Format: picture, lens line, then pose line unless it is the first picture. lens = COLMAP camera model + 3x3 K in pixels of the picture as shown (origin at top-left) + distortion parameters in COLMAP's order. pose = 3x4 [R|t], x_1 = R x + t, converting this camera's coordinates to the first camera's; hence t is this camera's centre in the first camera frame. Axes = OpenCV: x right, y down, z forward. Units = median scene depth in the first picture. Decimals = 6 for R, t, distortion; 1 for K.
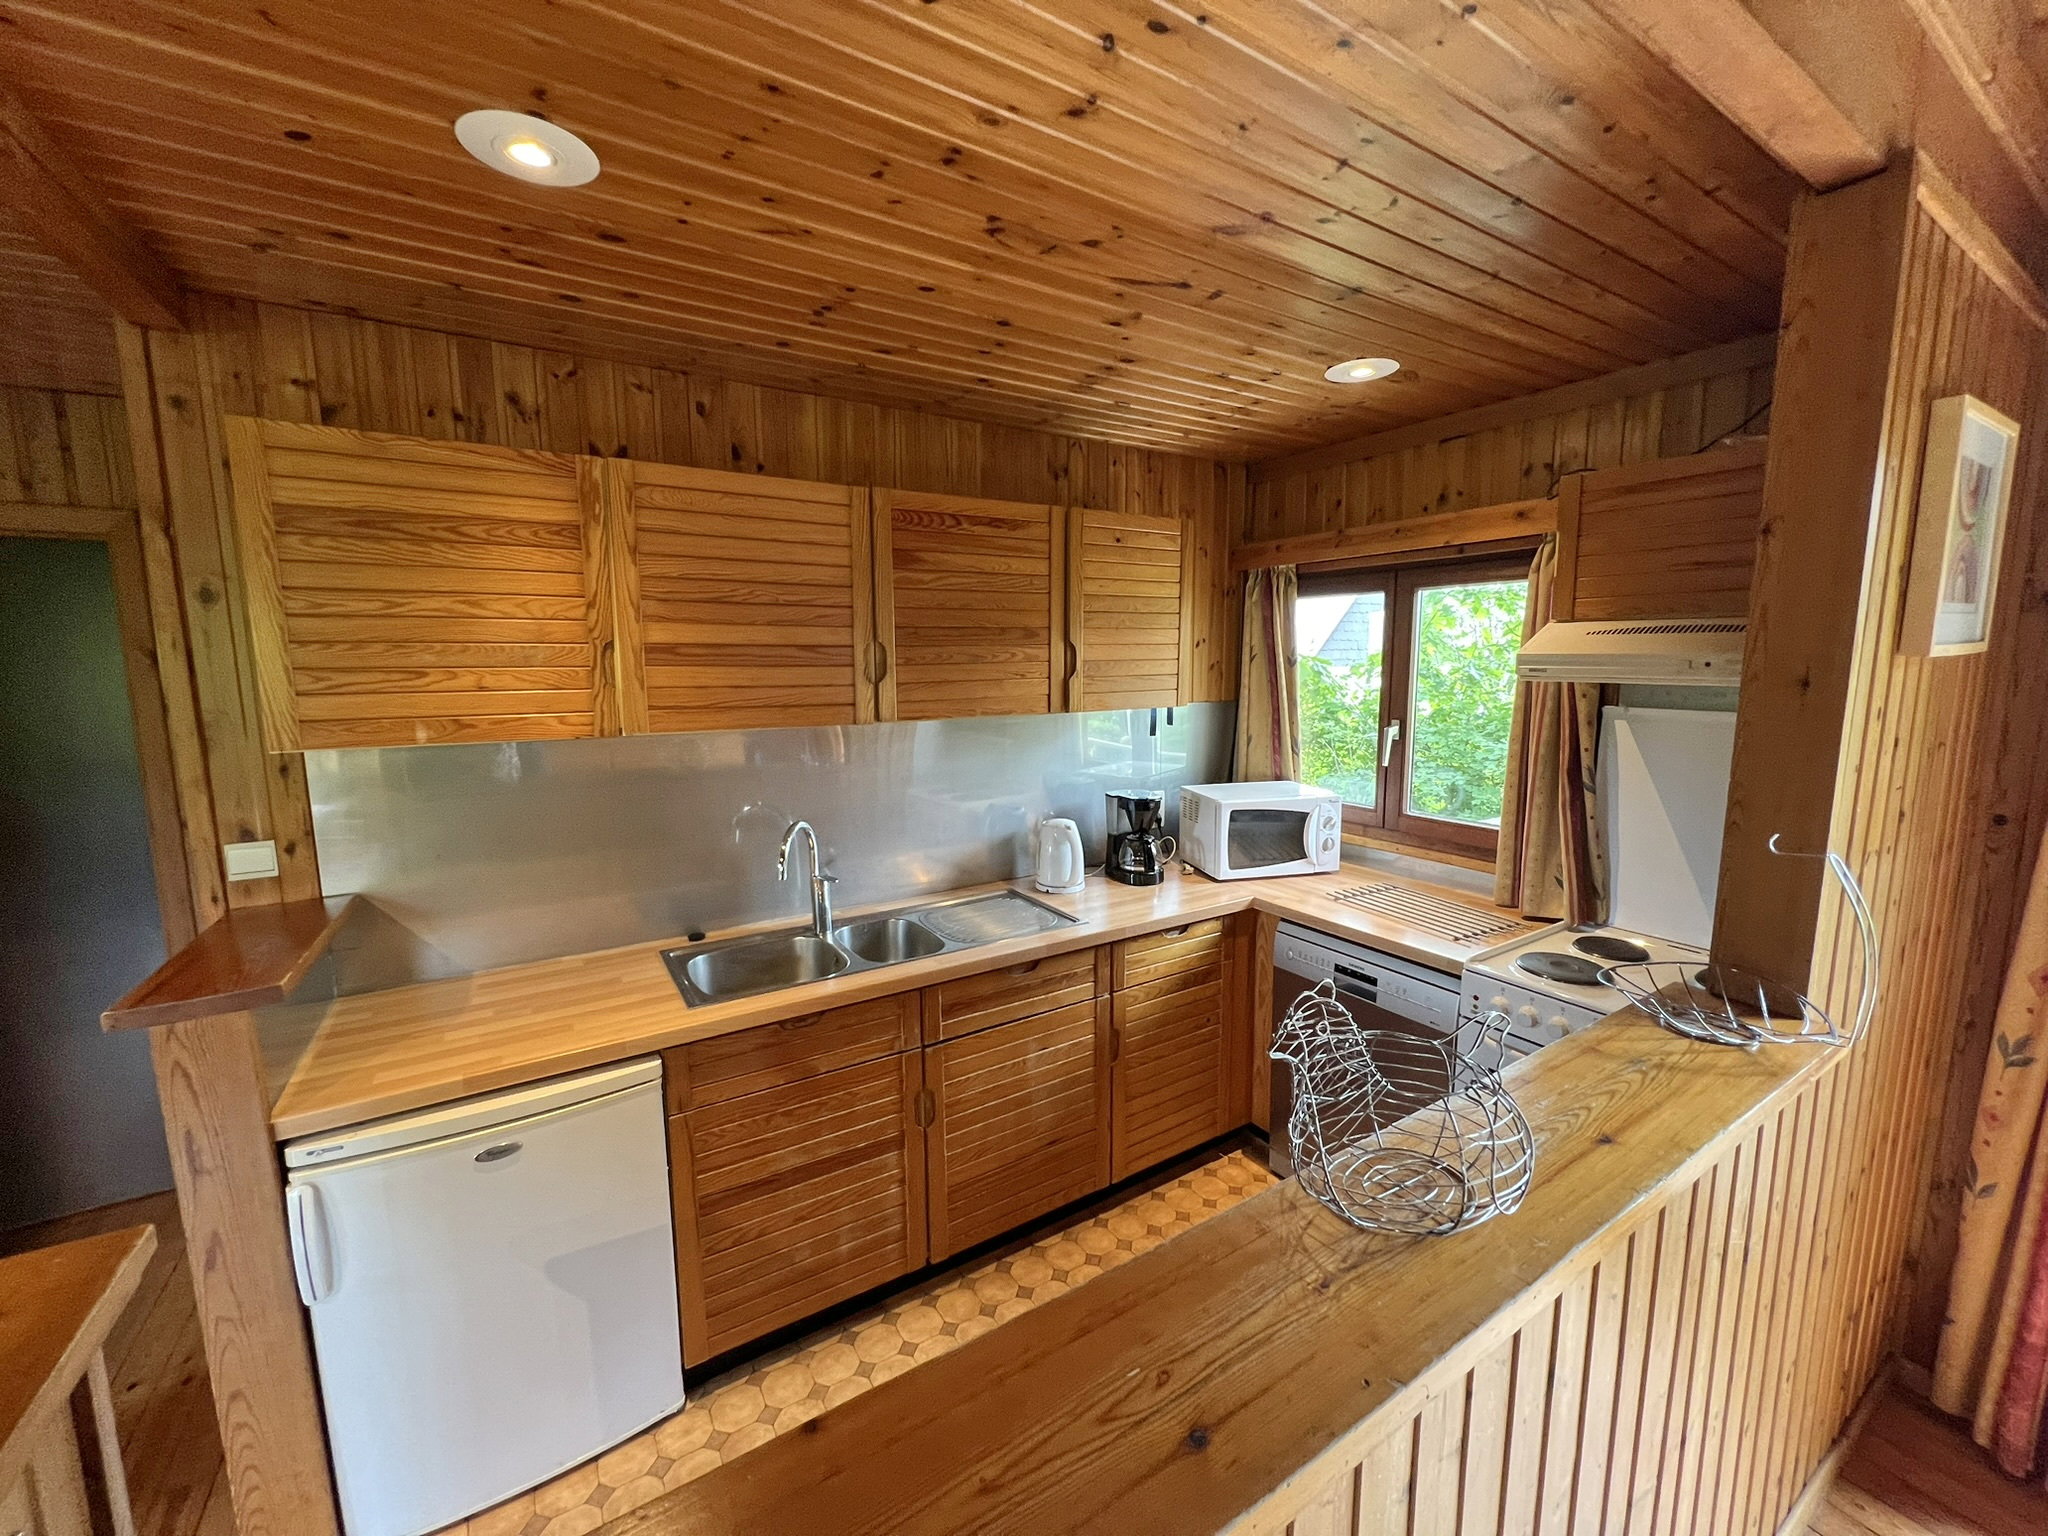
lens RADIAL K [[817.0, 0, 1017.7], [0, 817.0, 762.9], [0, 0, 1]] dist [-0.001445, 0.000079]
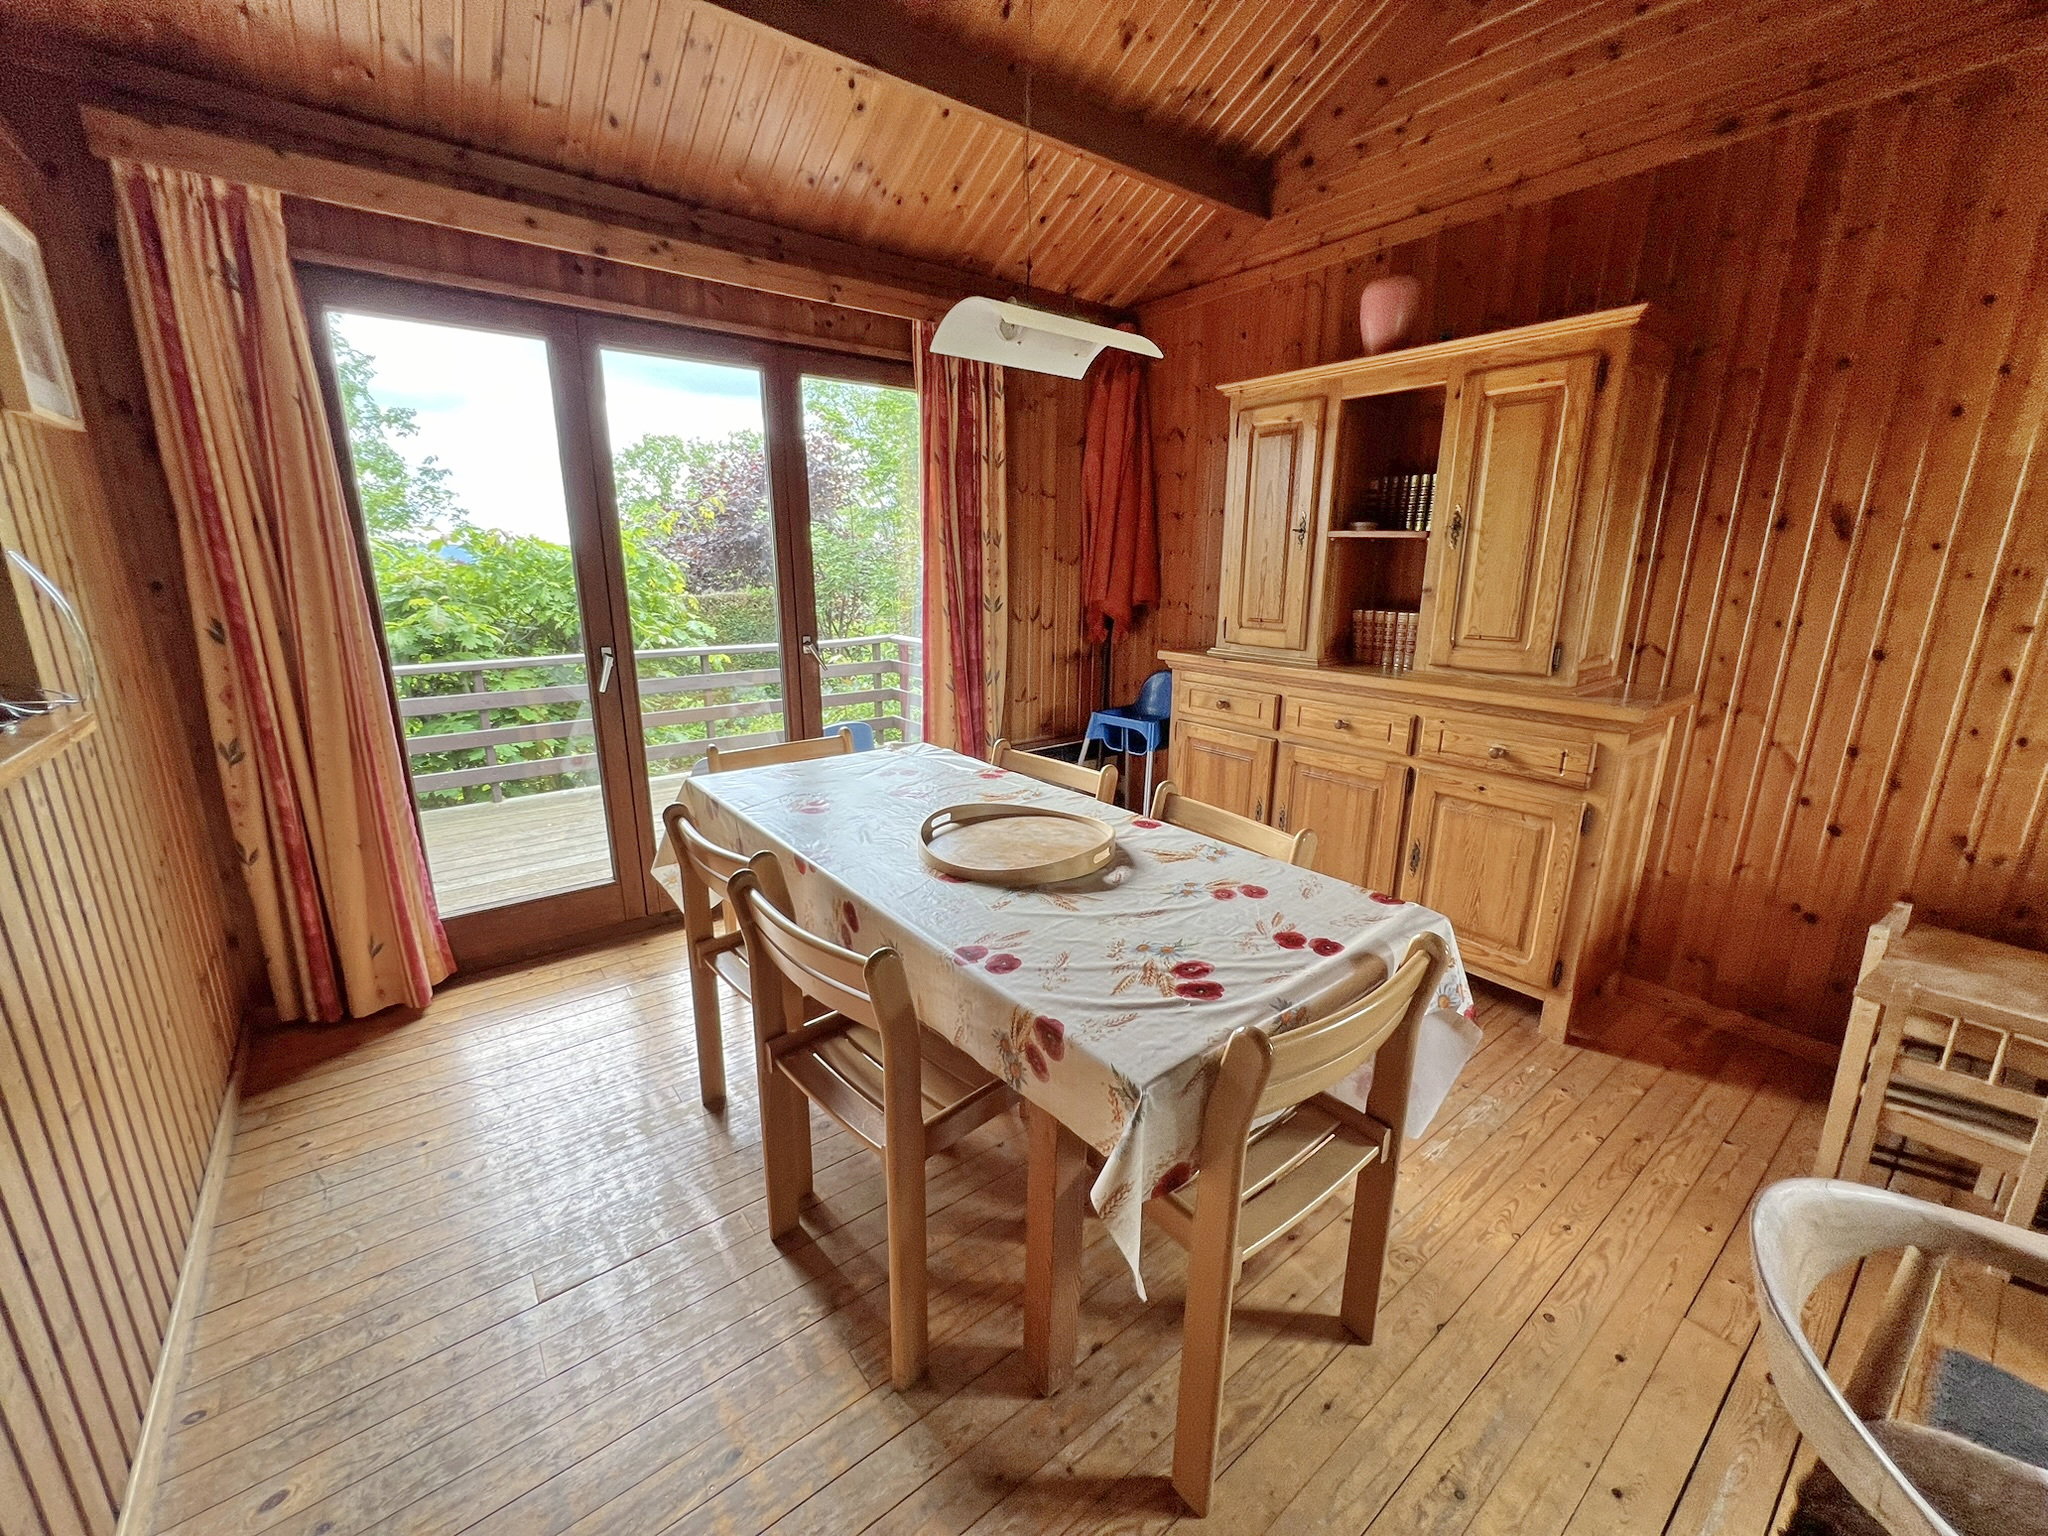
lens RADIAL K [[817.0, 0, 1018.2], [0, 817.0, 766.5], [0, 0, 1]] dist [-0.001445, 0.000079]
pose [[-0.100315, -0.241084, 0.965306, -0.180538], [0.128287, 0.958967, 0.252833, 0.139592], [-0.986650, 0.149200, -0.065271, -0.159194]]
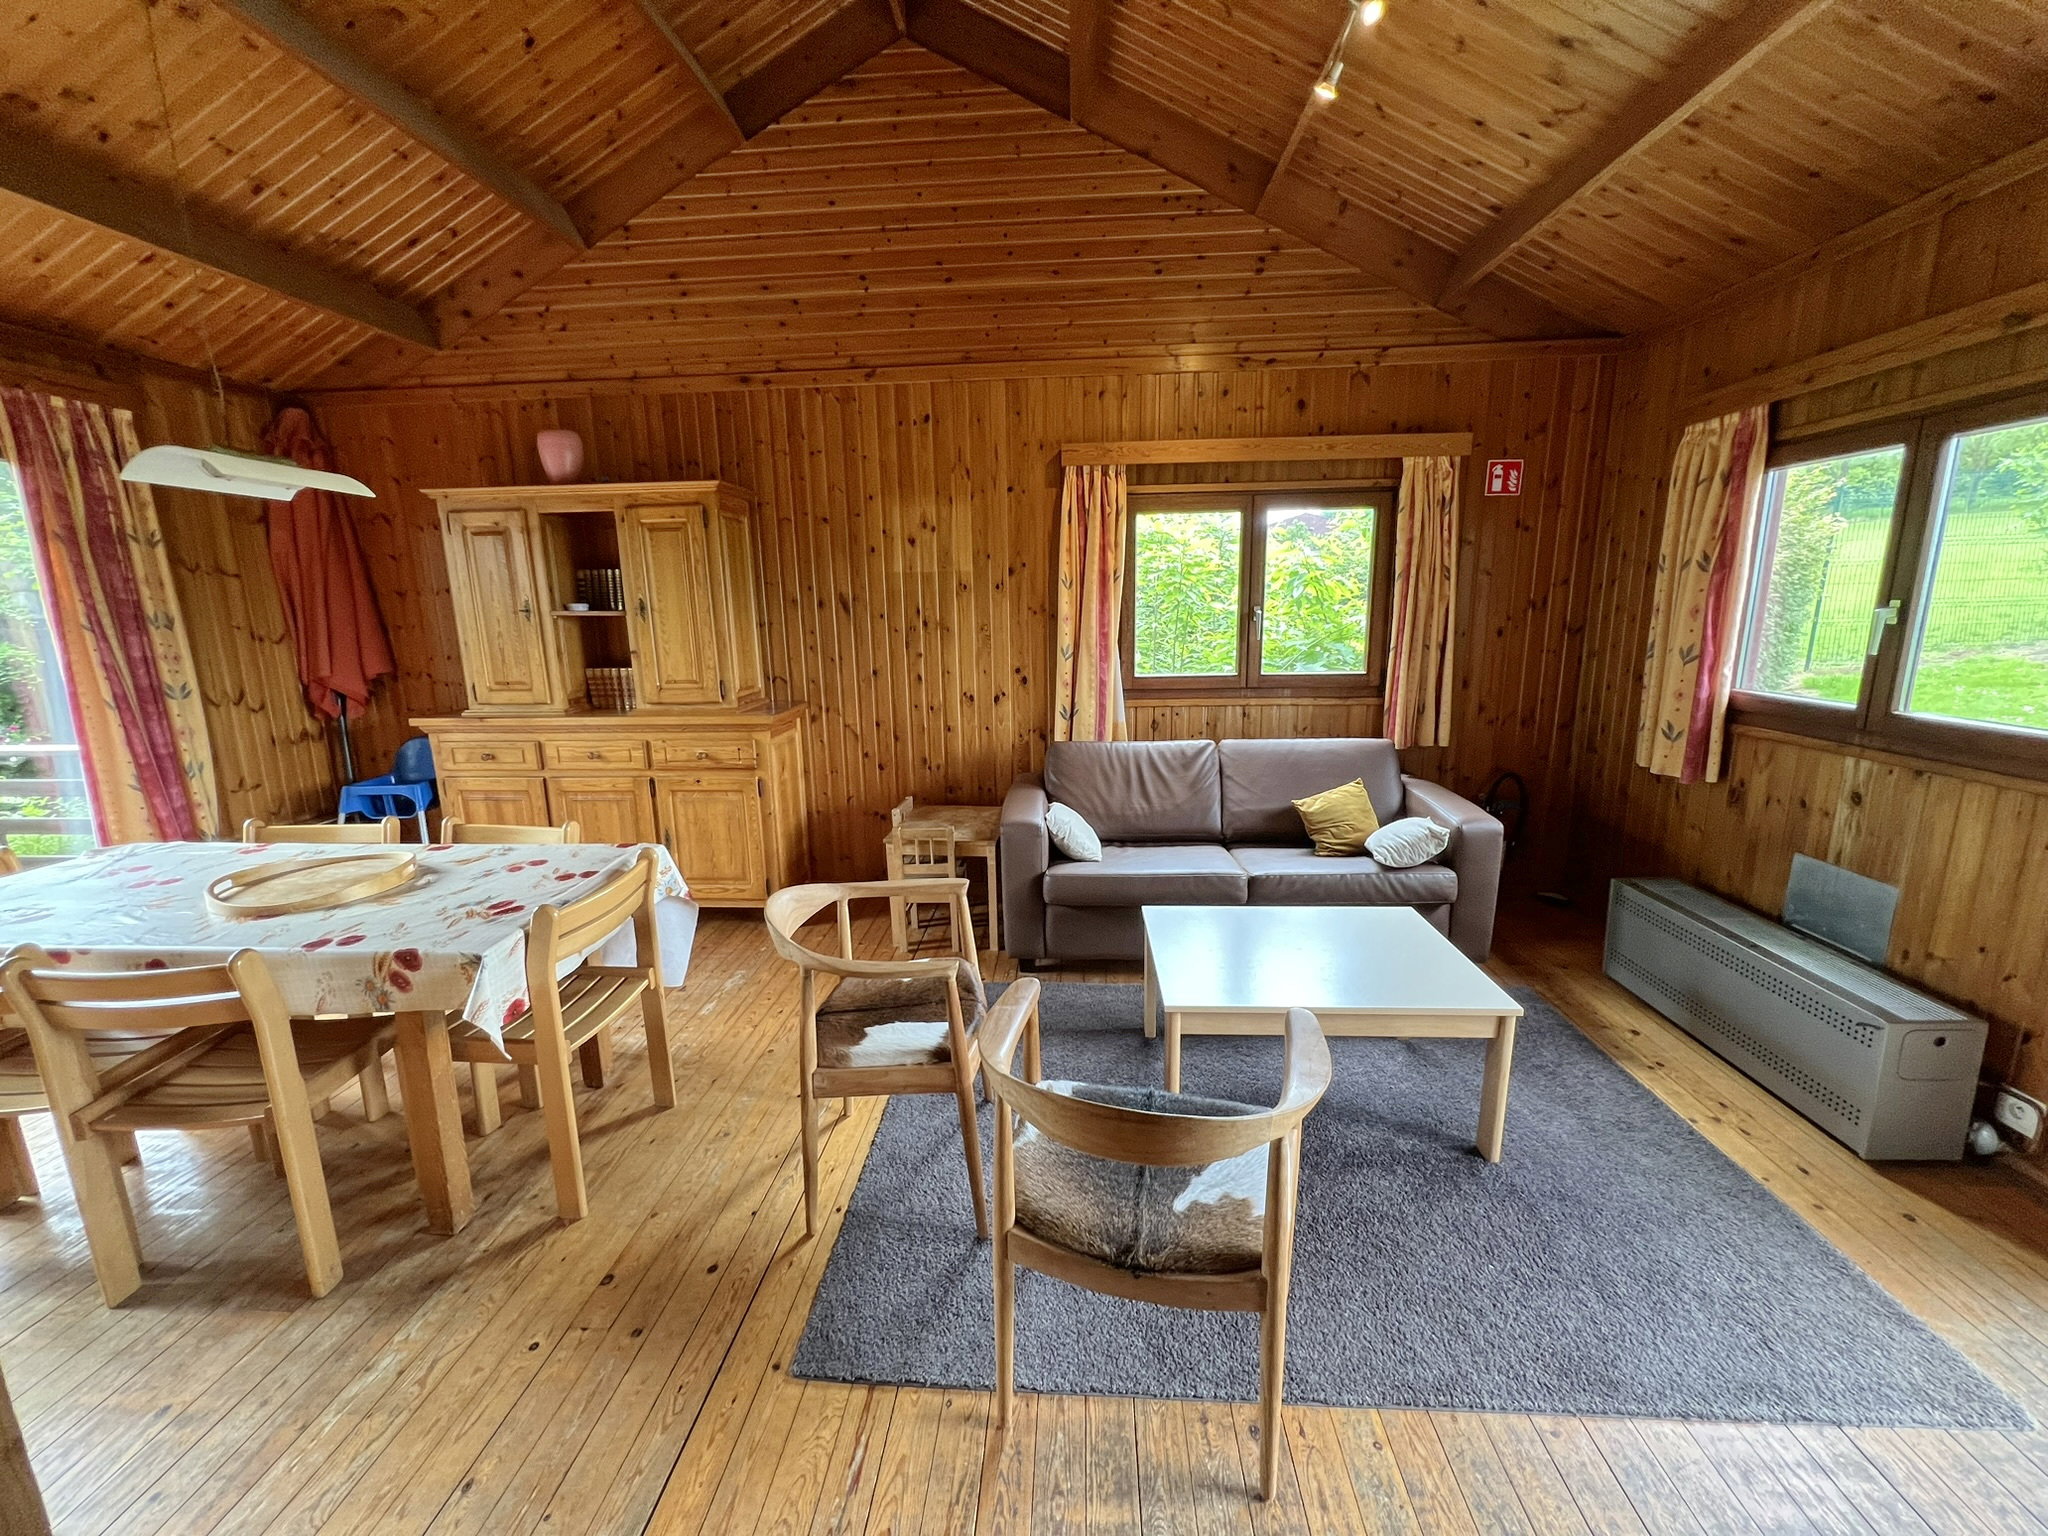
lens RADIAL K [[817.0, 0, 1019.4], [0, 817.0, 765.7], [0, 0, 1]] dist [-0.001445, 0.000079]
pose [[-0.806532, -0.095788, 0.583379, -0.651842], [0.102454, 0.949209, 0.297499, 0.076779], [-0.582246, 0.299712, -0.755753, 0.007819]]
